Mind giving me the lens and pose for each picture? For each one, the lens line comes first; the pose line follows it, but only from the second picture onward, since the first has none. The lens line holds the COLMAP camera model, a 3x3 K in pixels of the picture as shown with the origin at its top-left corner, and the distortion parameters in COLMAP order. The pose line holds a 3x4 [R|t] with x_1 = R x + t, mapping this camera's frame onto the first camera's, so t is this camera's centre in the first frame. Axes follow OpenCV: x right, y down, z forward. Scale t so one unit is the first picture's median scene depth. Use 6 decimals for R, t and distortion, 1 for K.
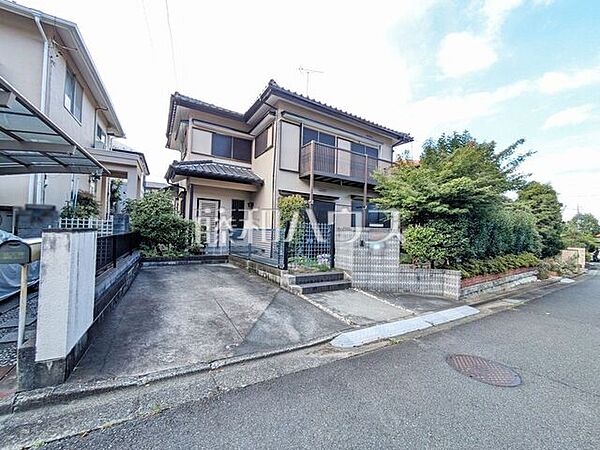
lens RADIAL K [[237.1, 0, 298.6], [0, 237.1, 223.9], [0, 0, 1]] dist [-0.000526, 0.000579]
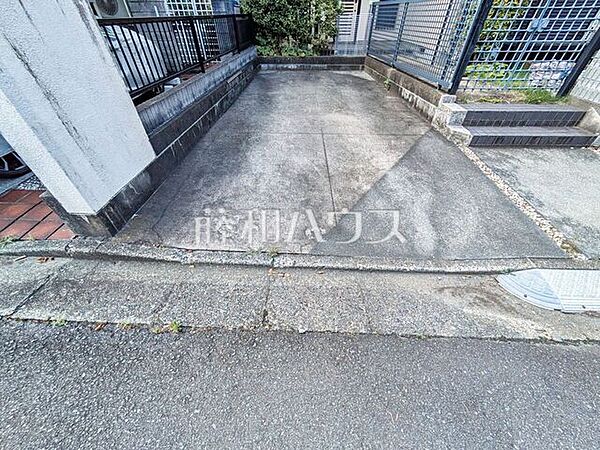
lens RADIAL K [[237.1, 0, 298.6], [0, 237.1, 223.9], [0, 0, 1]] dist [-0.000526, 0.000579]
pose [[0.849152, 0.325614, -0.415832, -0.022528], [0.044662, 0.740249, 0.670848, 0.025276], [0.526256, -0.588224, 0.614042, 0.228250]]
